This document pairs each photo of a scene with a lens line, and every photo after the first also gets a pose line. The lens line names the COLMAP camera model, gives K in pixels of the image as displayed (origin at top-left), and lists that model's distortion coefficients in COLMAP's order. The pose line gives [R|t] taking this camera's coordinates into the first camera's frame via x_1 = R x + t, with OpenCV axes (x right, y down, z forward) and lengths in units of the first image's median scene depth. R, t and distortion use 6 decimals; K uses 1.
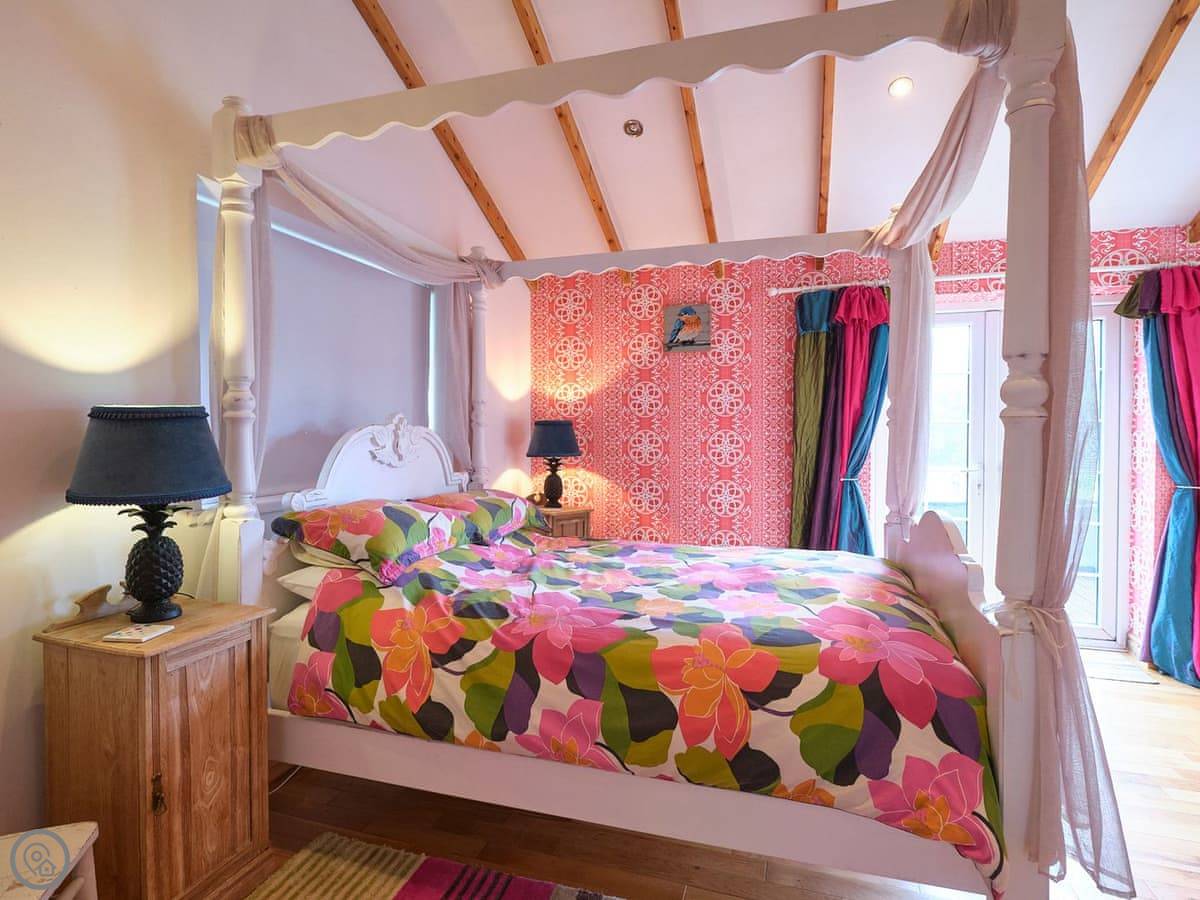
lens RADIAL K [[601.9, 0, 600.0], [0, 601.9, 450.0], [0, 0, 1]] dist [-0.000782, 0.000042]
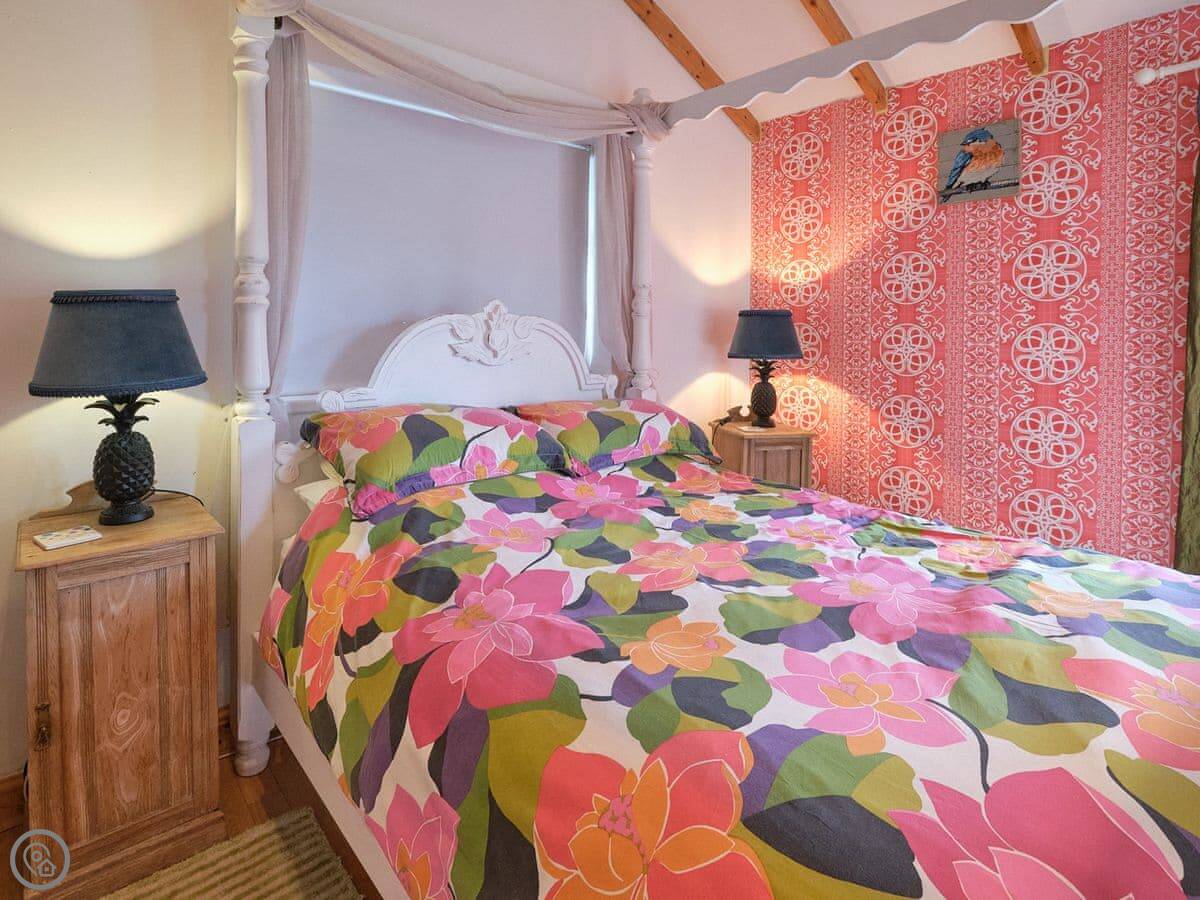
lens RADIAL K [[625.7, 0, 603.2], [0, 625.7, 344.7], [0, 0, 1]] dist [-0.000043, -0.001064]
pose [[0.851438, 0.020950, -0.524036, 0.239536], [-0.022850, 0.999735, 0.002841, -0.005662], [0.523957, 0.009555, 0.851691, 0.351346]]
